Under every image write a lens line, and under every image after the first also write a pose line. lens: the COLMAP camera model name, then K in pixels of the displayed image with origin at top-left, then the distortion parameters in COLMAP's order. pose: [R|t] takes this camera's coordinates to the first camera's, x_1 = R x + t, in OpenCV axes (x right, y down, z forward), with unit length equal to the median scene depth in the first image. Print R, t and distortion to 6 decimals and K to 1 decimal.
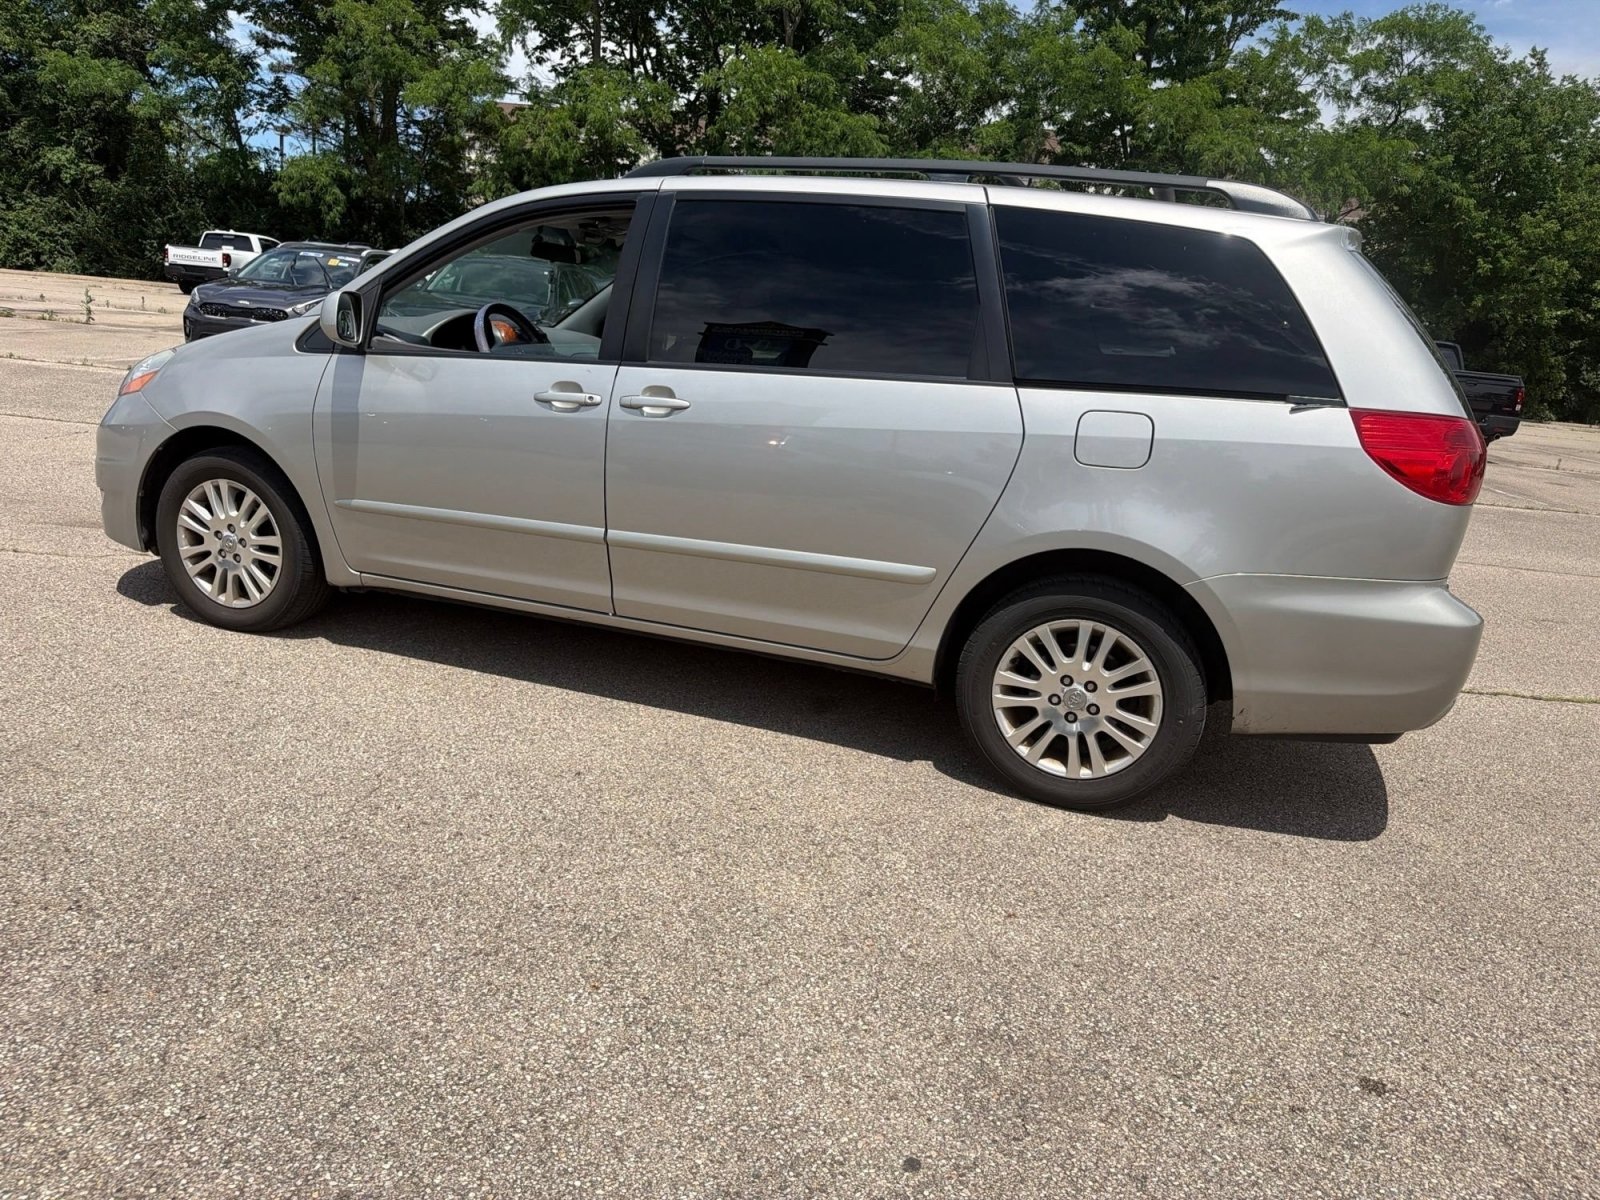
lens RADIAL K [[1129.7, 0, 807.3], [0, 1129.7, 614.3], [0, 0, 1]] dist [0.000881, -0.001635]
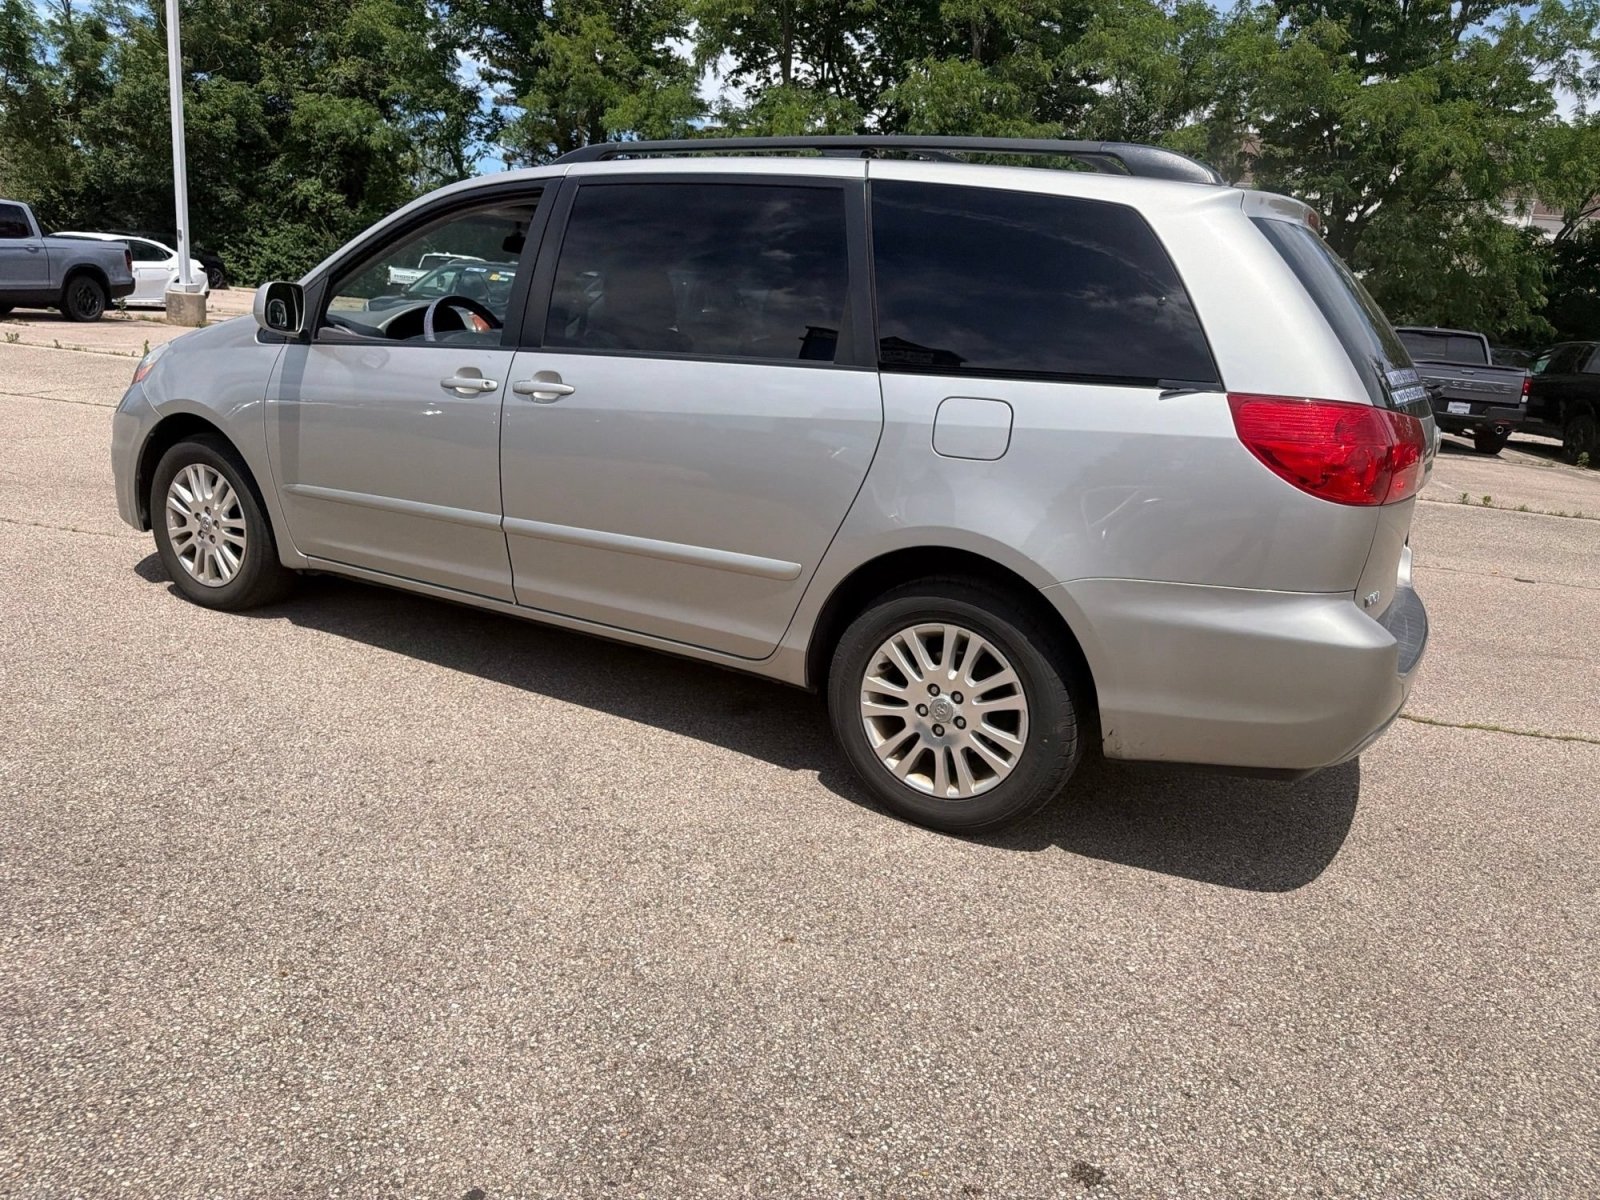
lens RADIAL K [[1129.4, 0, 812.0], [0, 1129.4, 593.5], [0, 0, 1]] dist [0.017887, -0.022779]
pose [[0.984809, 0.034444, -0.170189, 0.230074], [-0.039524, 0.998866, -0.026551, 0.006962], [0.169082, 0.032874, 0.985054, 0.060778]]
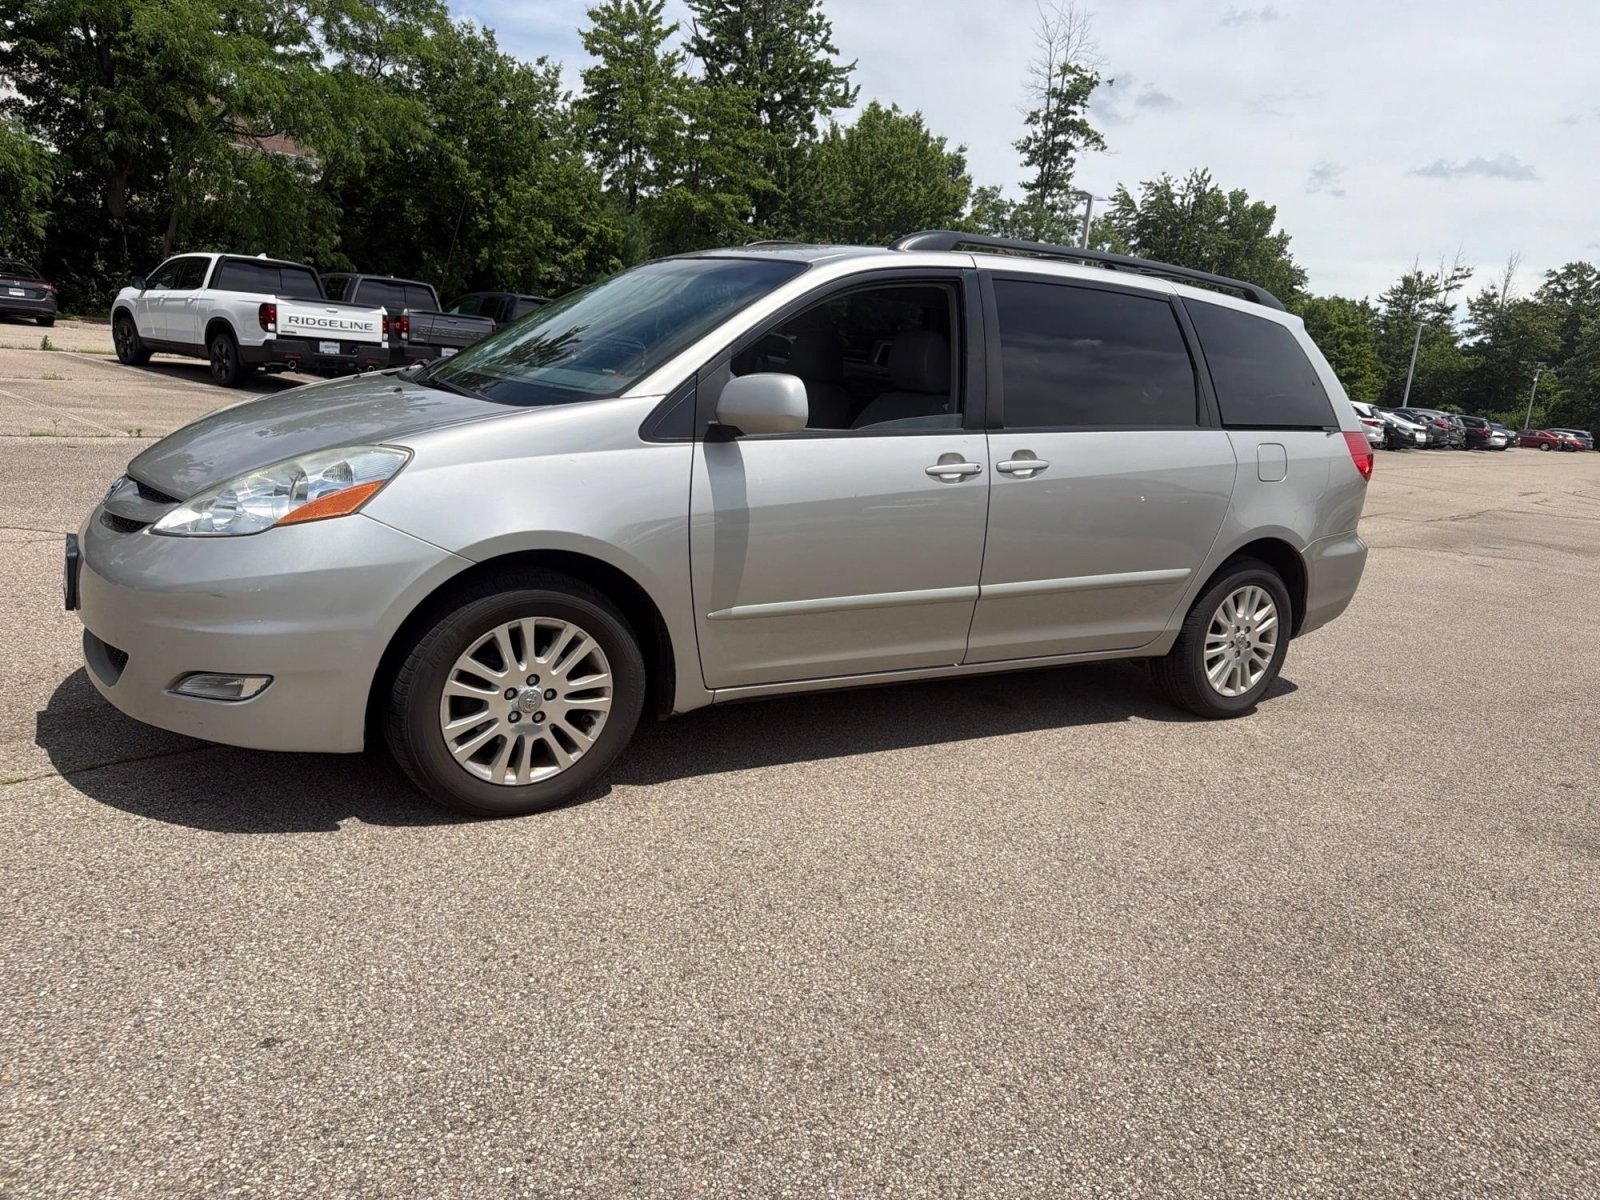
lens RADIAL K [[1129.4, 0, 812.0], [0, 1129.4, 593.5], [0, 0, 1]] dist [0.017887, -0.022779]
pose [[0.627714, -0.189565, 0.755010, -0.961894], [0.158982, 0.980672, 0.114046, -0.191383], [-0.762037, 0.048445, 0.645719, 0.384354]]
